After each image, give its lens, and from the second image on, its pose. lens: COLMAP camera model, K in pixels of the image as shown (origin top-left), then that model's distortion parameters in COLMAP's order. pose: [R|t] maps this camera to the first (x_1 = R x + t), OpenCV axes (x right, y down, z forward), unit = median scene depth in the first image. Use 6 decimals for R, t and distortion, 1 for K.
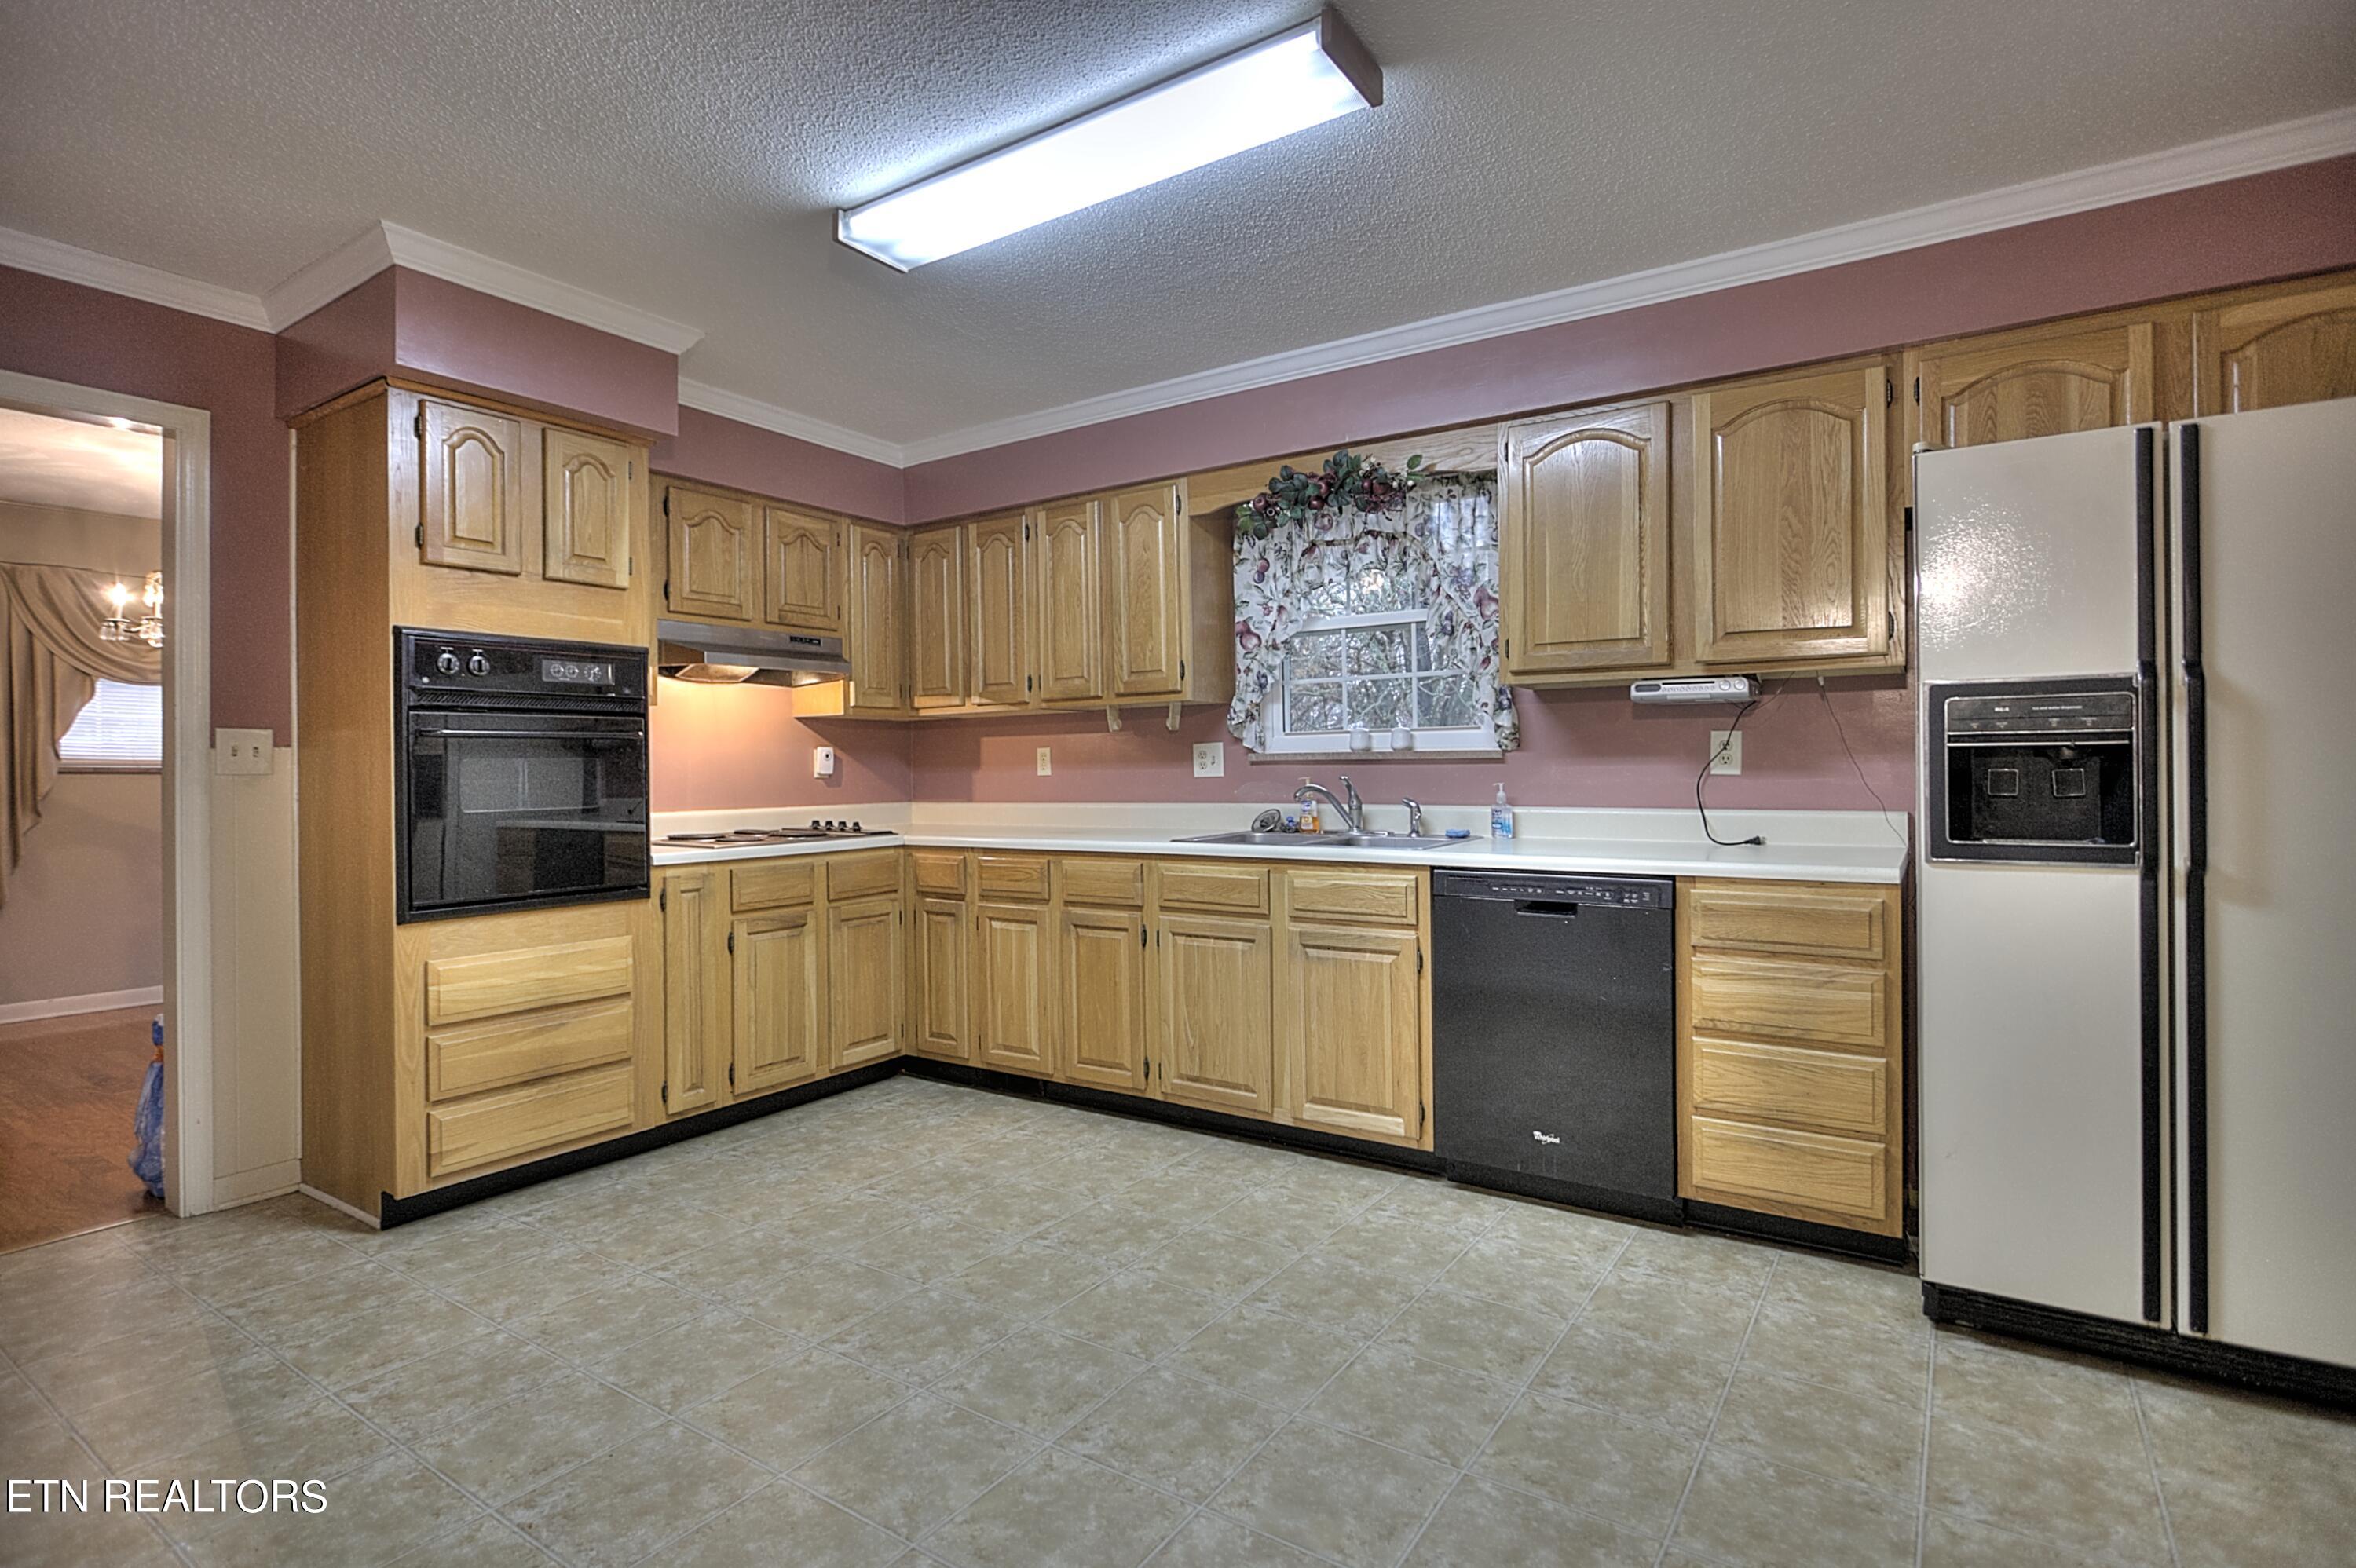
lens RADIAL K [[1136.7, 0, 1176.2], [0, 1136.7, 778.6], [0, 0, 1]] dist [-0.001911, 0.000184]
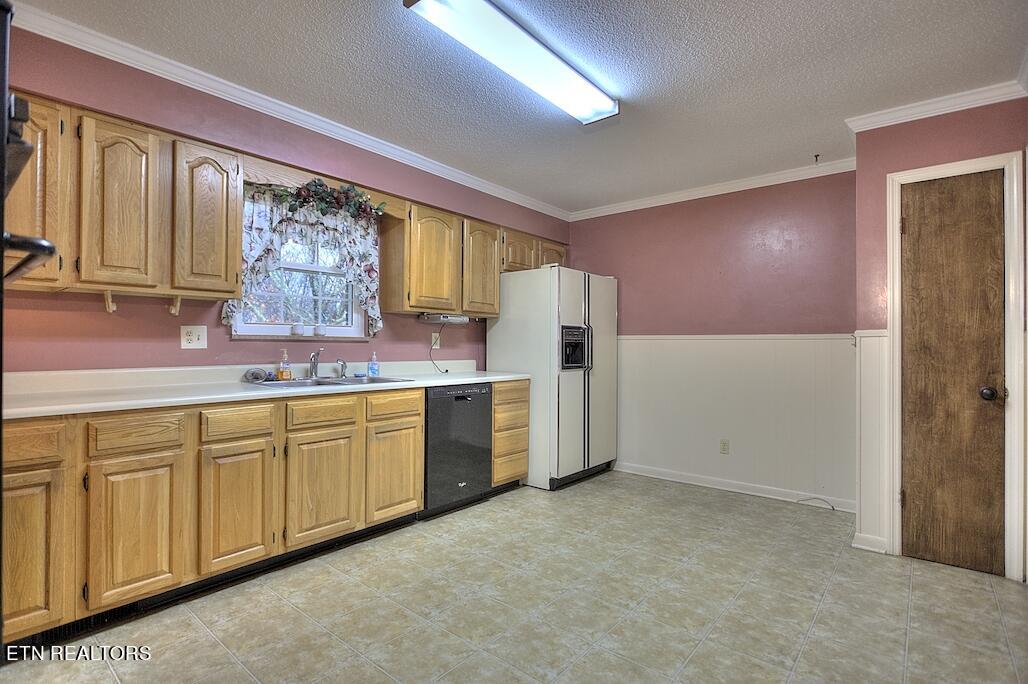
lens RADIAL K [[496.0, 0, 510.1], [0, 496.0, 342.9], [0, 0, 1]] dist [-0.001911, 0.000184]
pose [[0.114221, 0.015216, 0.993339, -0.722752], [-0.000067, 0.999883, -0.015309, 0.001351], [-0.993455, 0.001682, 0.114208, 0.660602]]
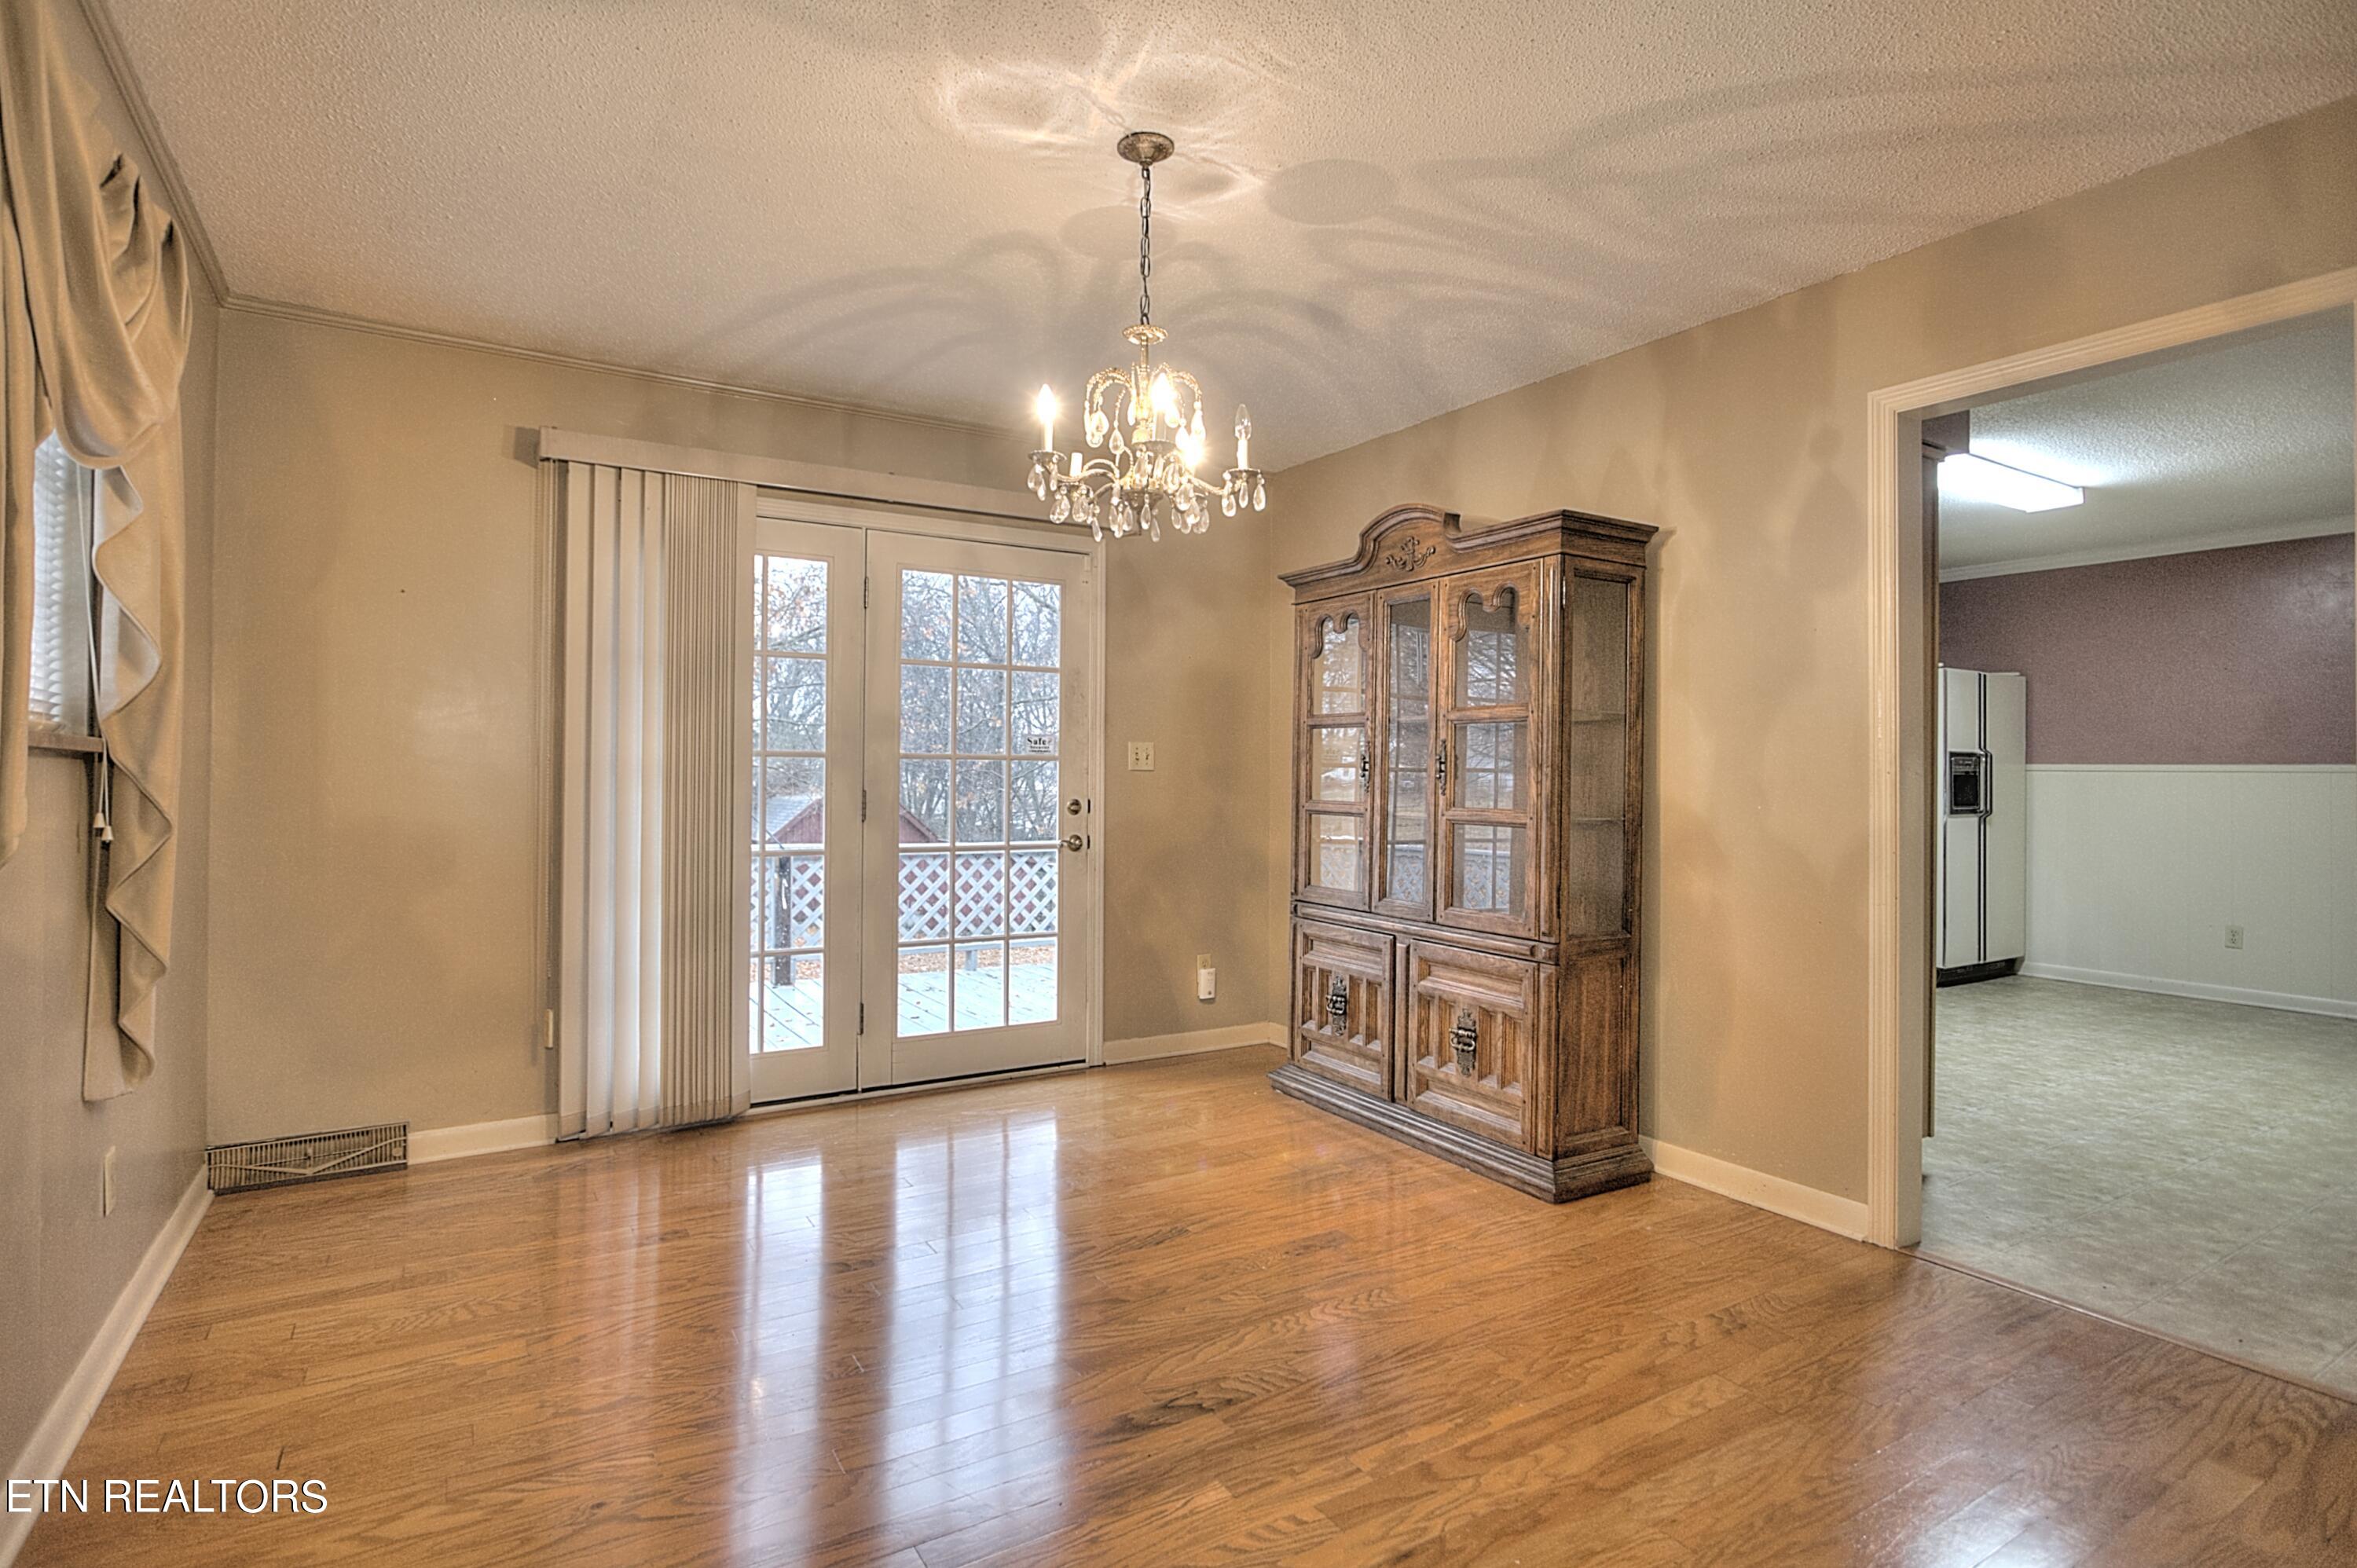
lens RADIAL K [[1137.2, 0, 1190.6], [0, 1137.2, 777.6], [0, 0, 1]] dist [-0.001911, 0.000184]
pose [[0.391764, 0.004535, 0.920055, -1.731020], [-0.001861, 0.999990, -0.004137, -0.004571], [-0.920064, -0.000092, 0.391768, 1.084876]]
